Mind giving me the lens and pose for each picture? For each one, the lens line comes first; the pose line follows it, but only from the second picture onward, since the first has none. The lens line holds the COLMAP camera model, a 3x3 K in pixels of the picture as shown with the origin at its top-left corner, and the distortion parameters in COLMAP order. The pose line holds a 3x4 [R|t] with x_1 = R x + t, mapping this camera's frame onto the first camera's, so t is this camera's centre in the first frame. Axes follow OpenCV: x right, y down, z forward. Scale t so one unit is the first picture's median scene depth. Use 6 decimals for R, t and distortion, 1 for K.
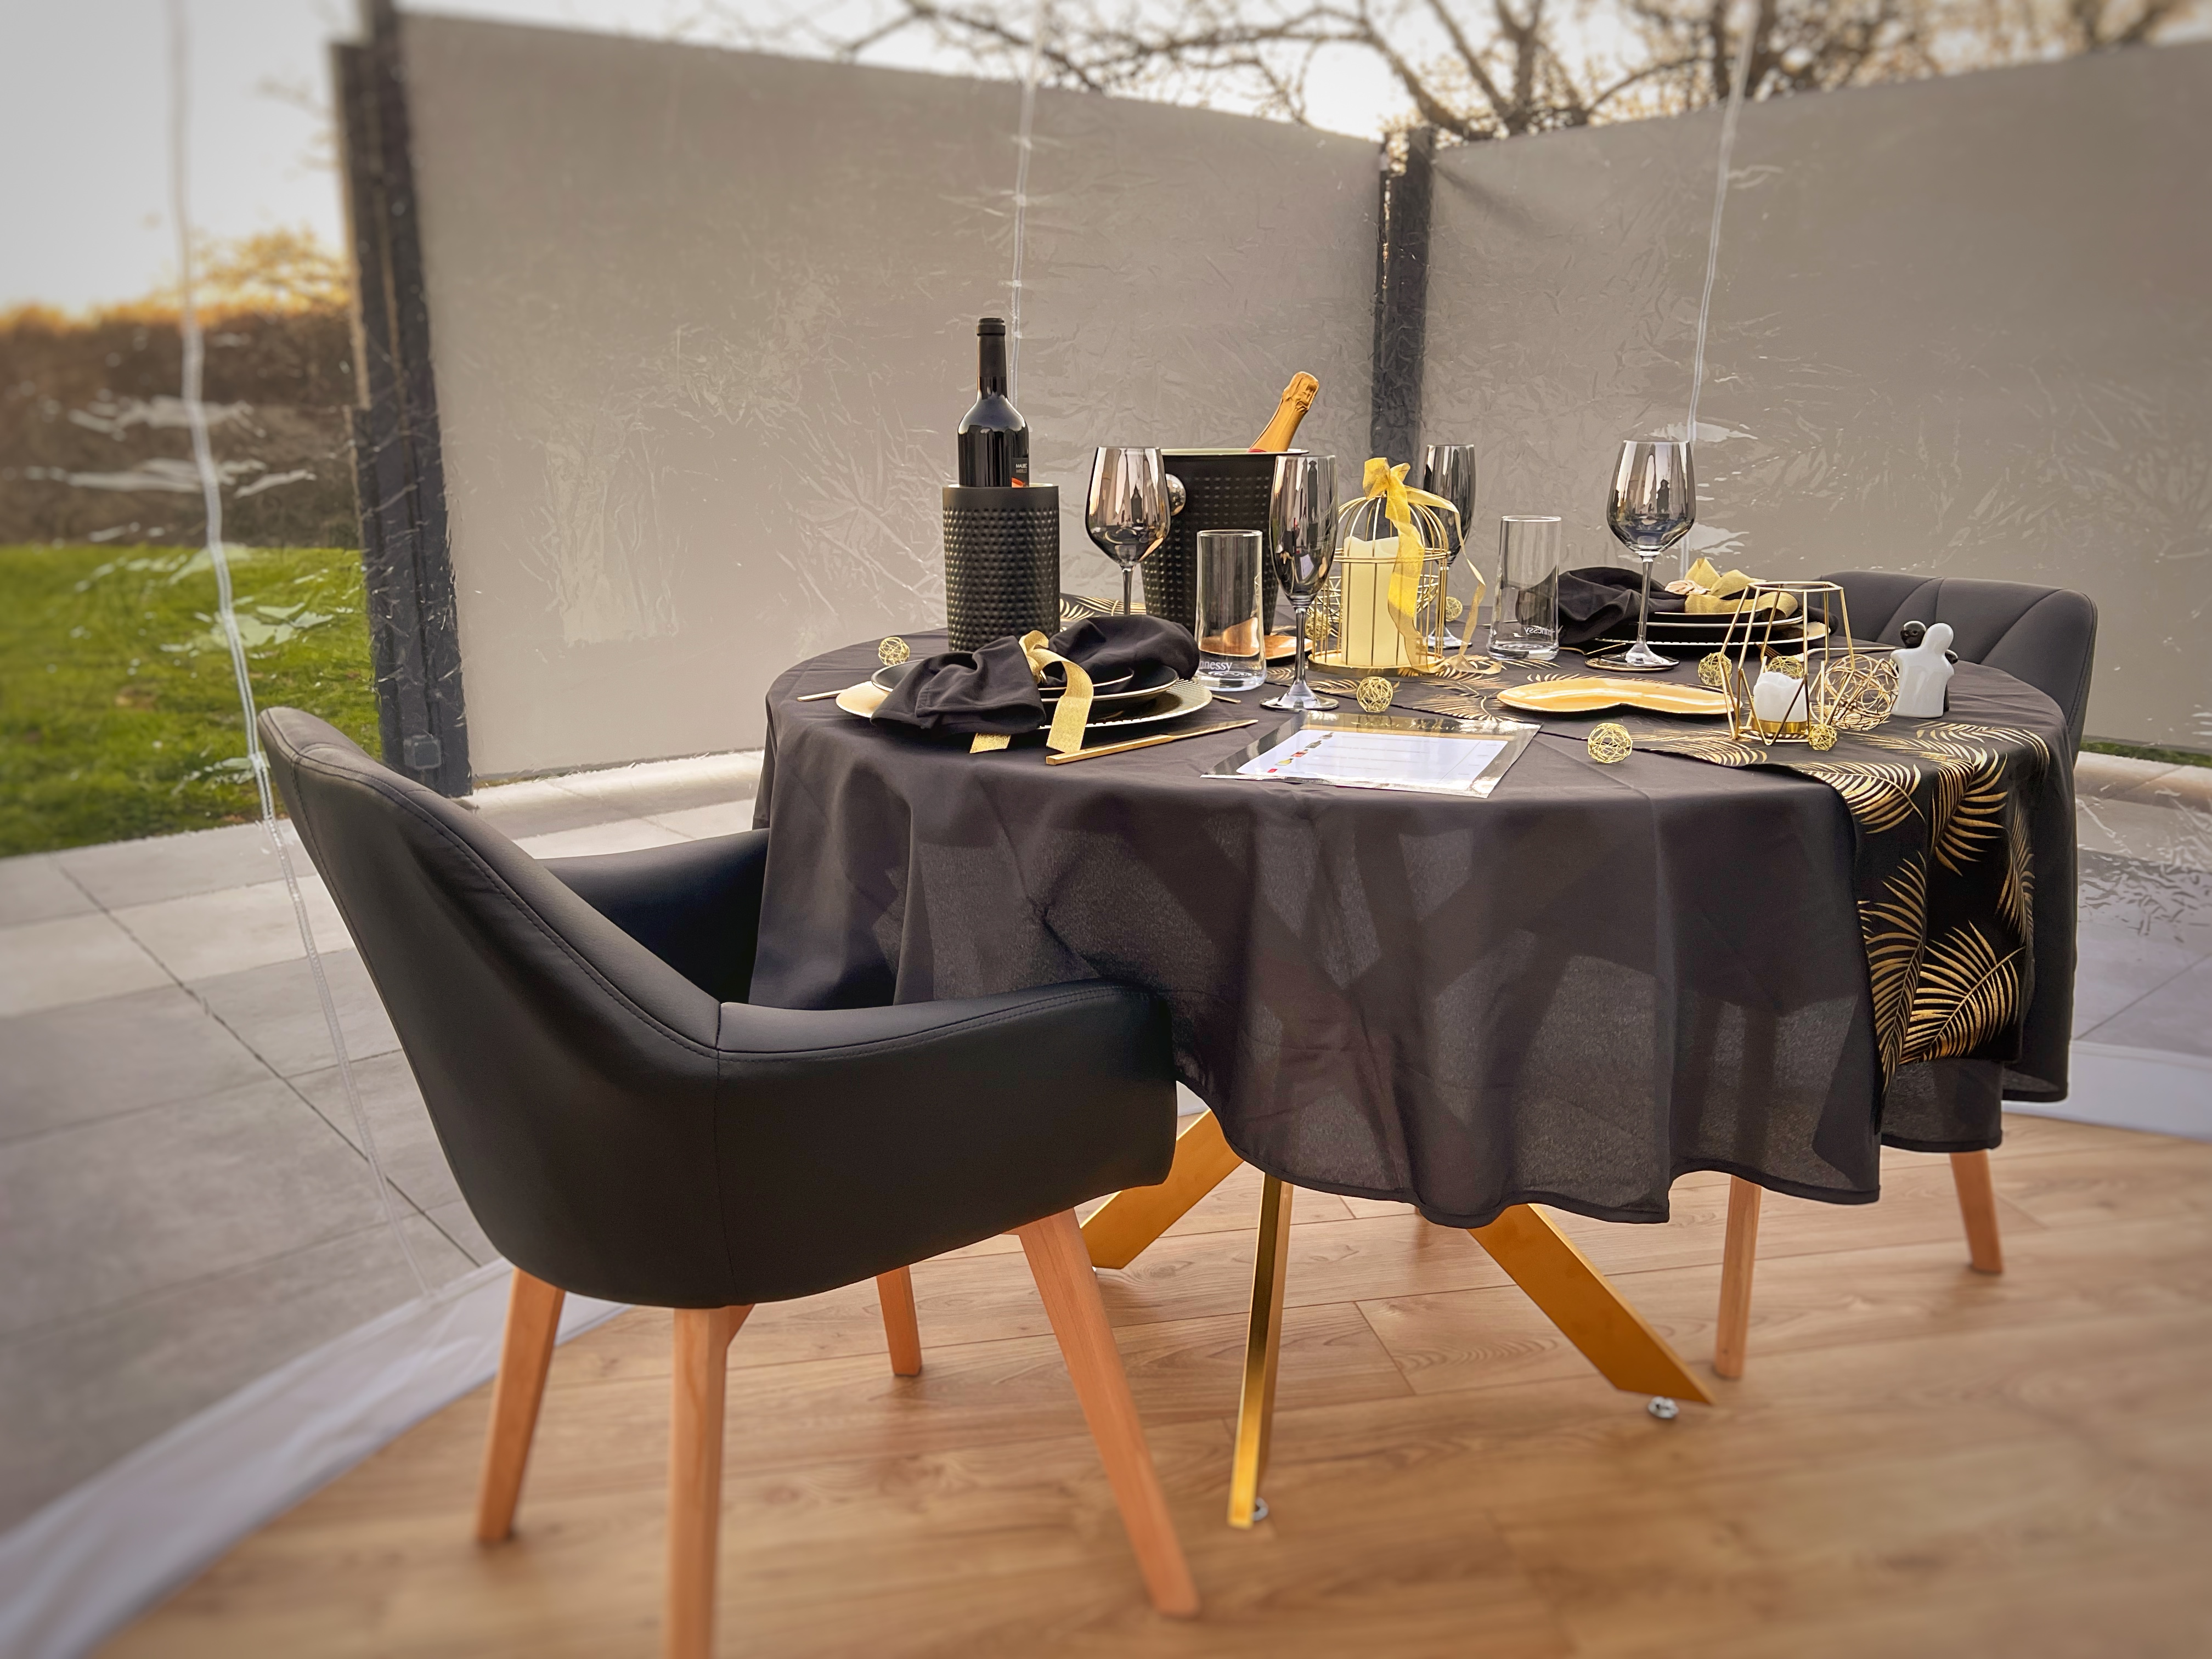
lens RADIAL K [[1656.4, 0, 1118.2], [0, 1656.4, 834.5], [0, 0, 1]] dist [0.033432, -0.005083]
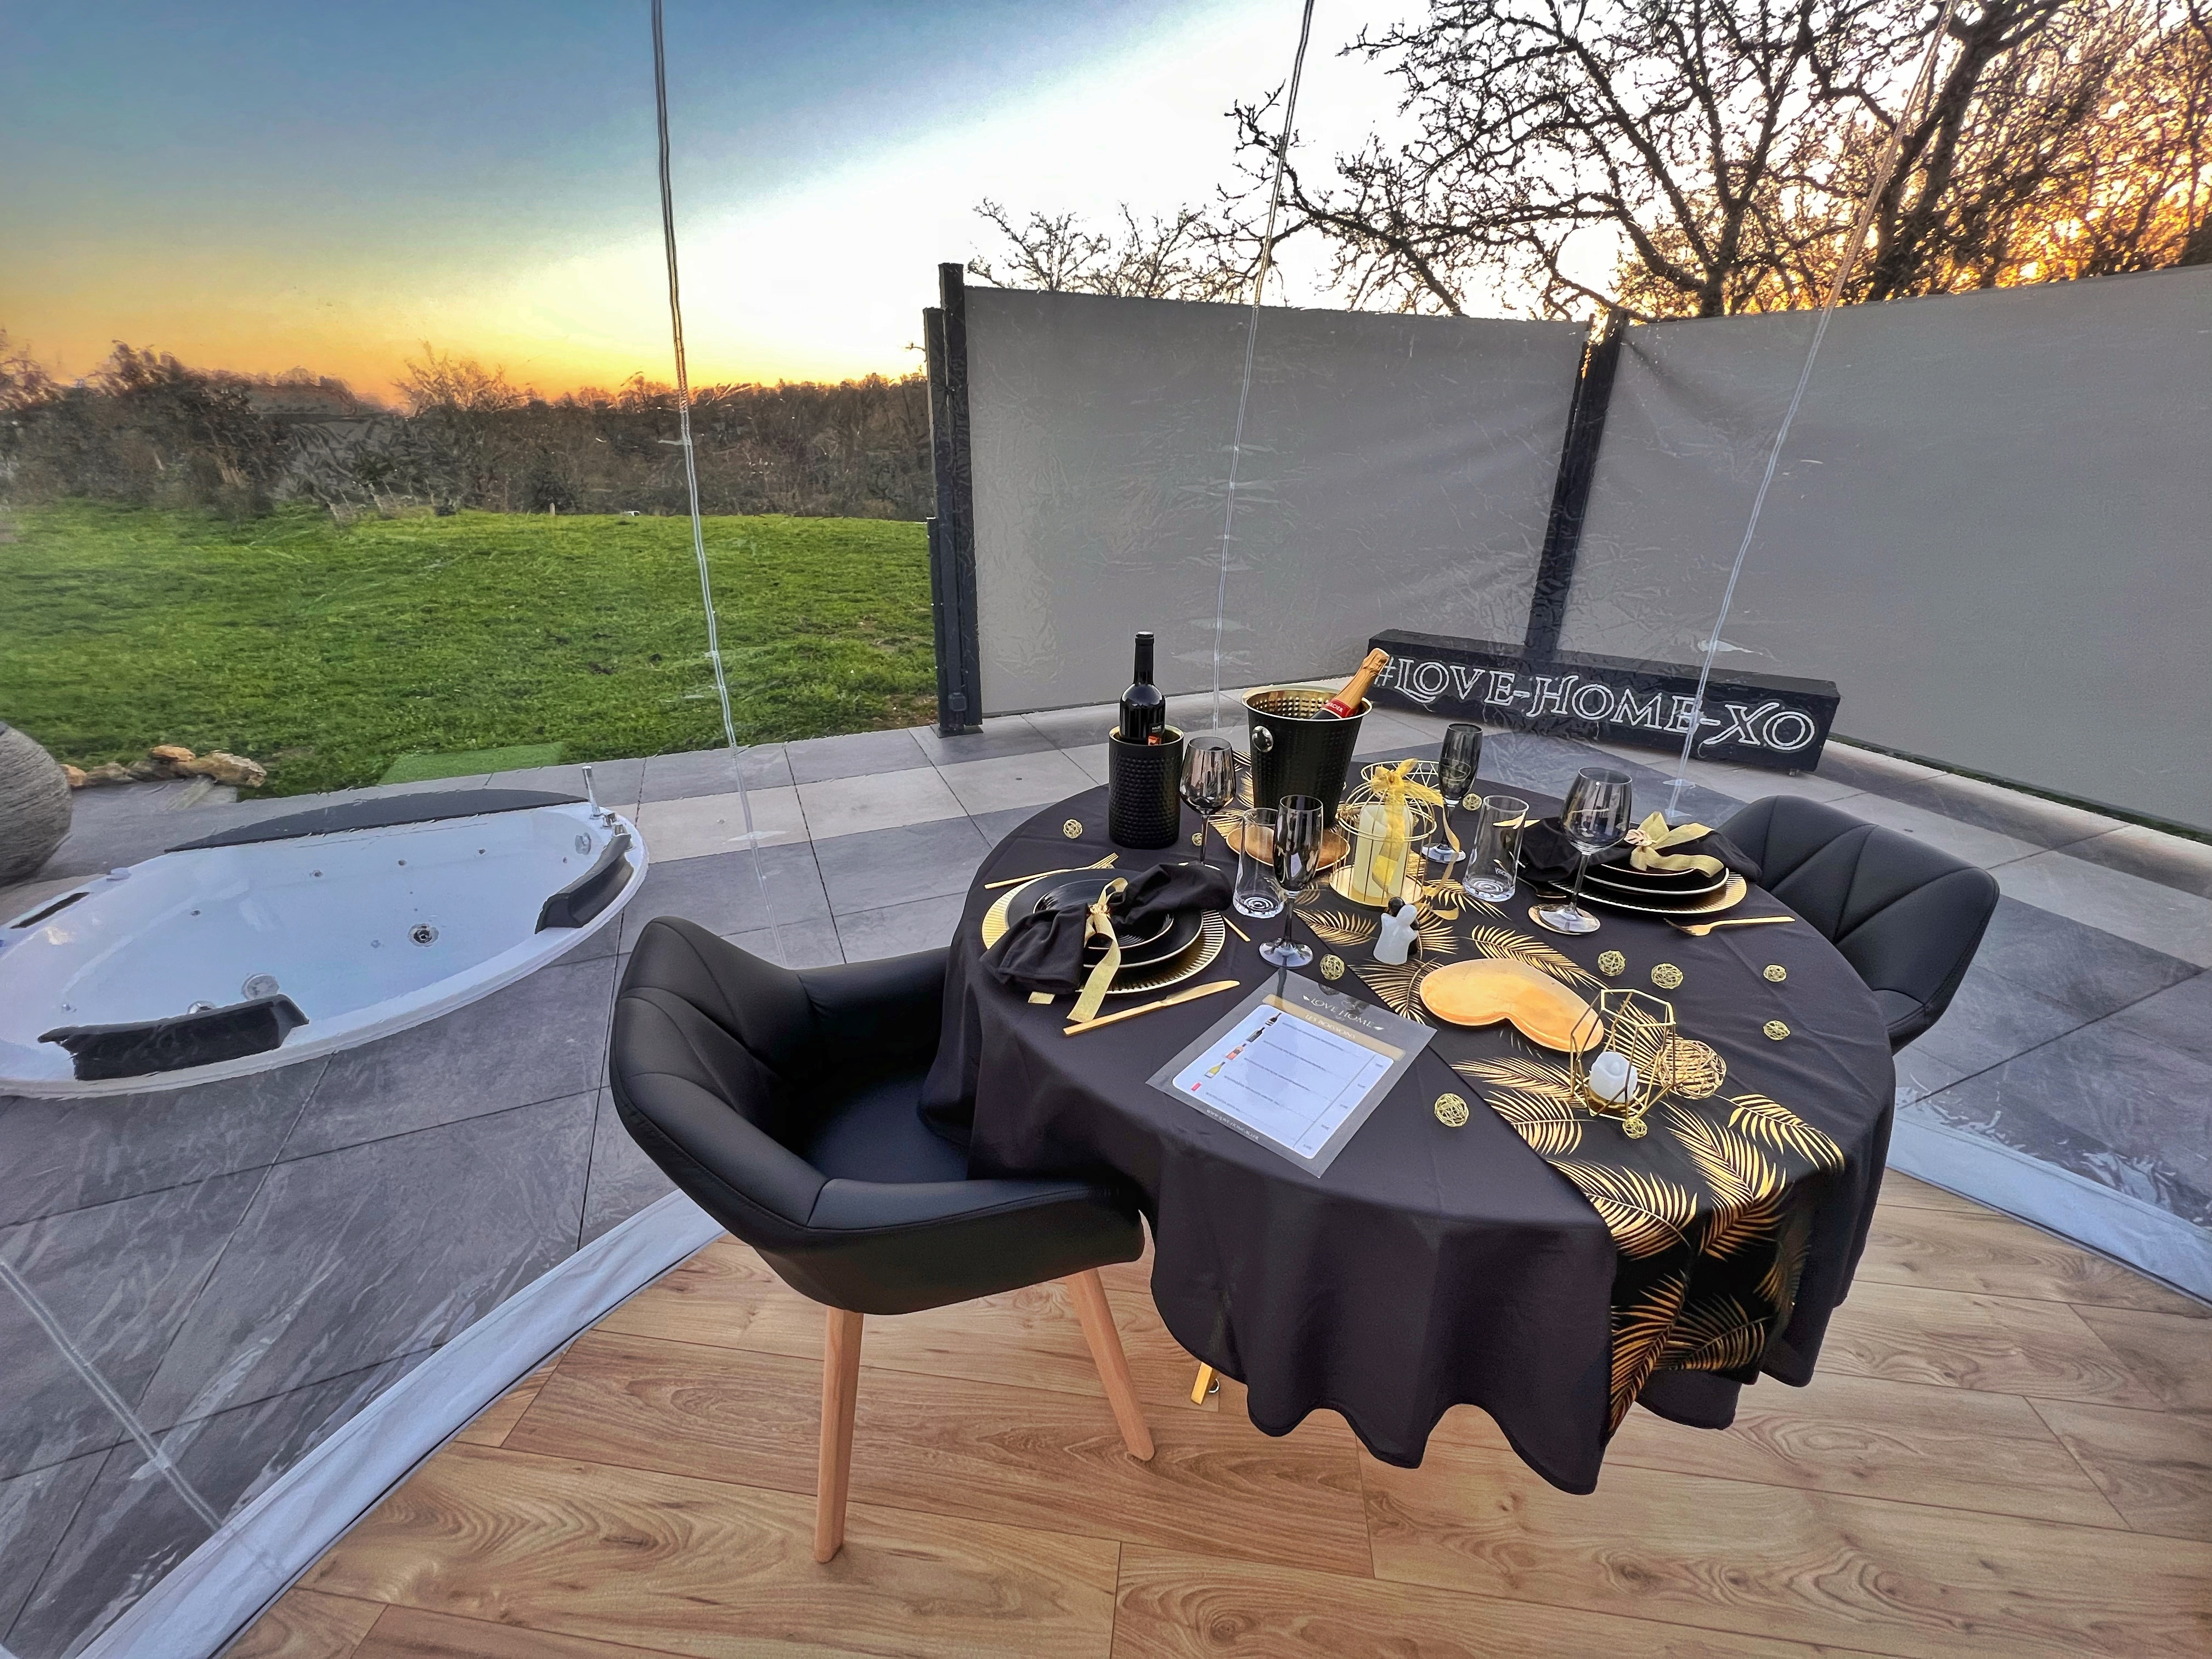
lens RADIAL K [[885.3, 0, 1107.4], [0, 885.3, 820.4], [0, 0, 1]] dist [0.000331, 0.000220]
pose [[0.948313, 0.139121, -0.285215, 0.145690], [-0.092410, 0.980893, 0.171202, -0.274331], [0.303583, -0.135997, 0.943050, 0.192750]]
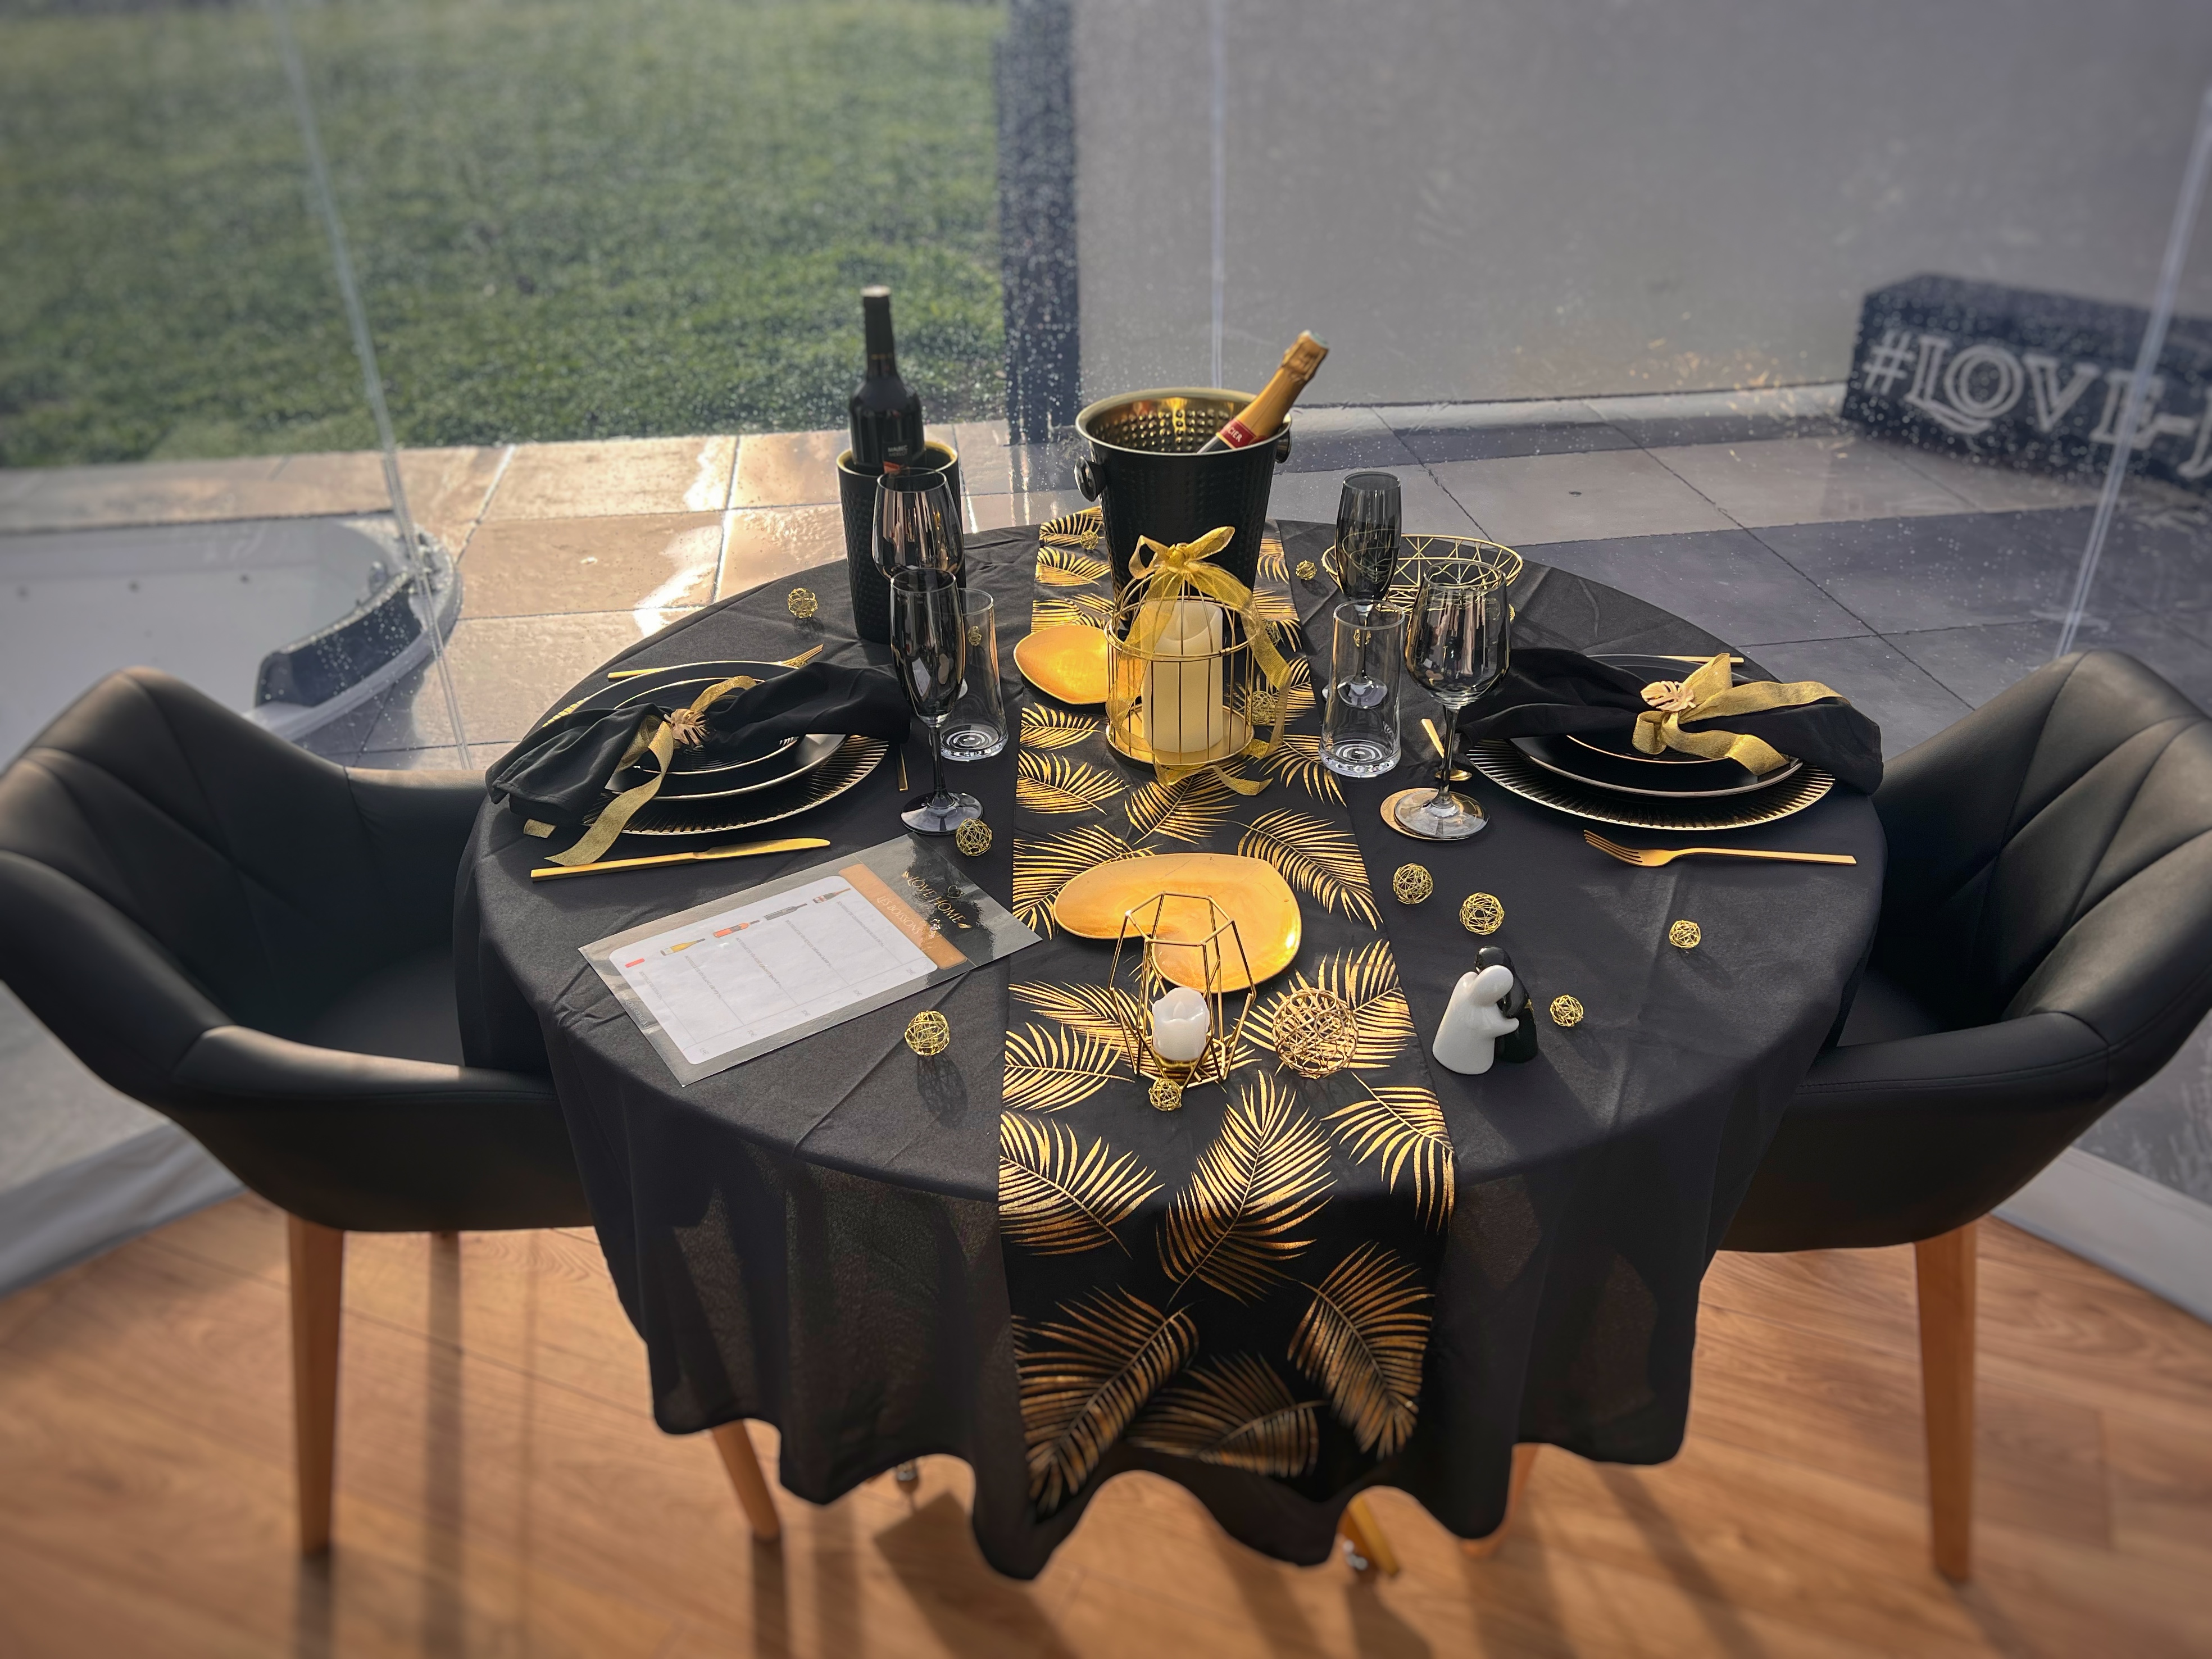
lens RADIAL K [[1656.3, 0, 1107.1], [0, 1656.3, 826.0], [0, 0, 1]] dist [0.033432, -0.005083]
pose [[0.831374, 0.274765, -0.483034, 0.569810], [-0.125687, 0.939661, 0.318183, -0.339553], [0.541314, -0.203818, 0.815744, 0.227896]]
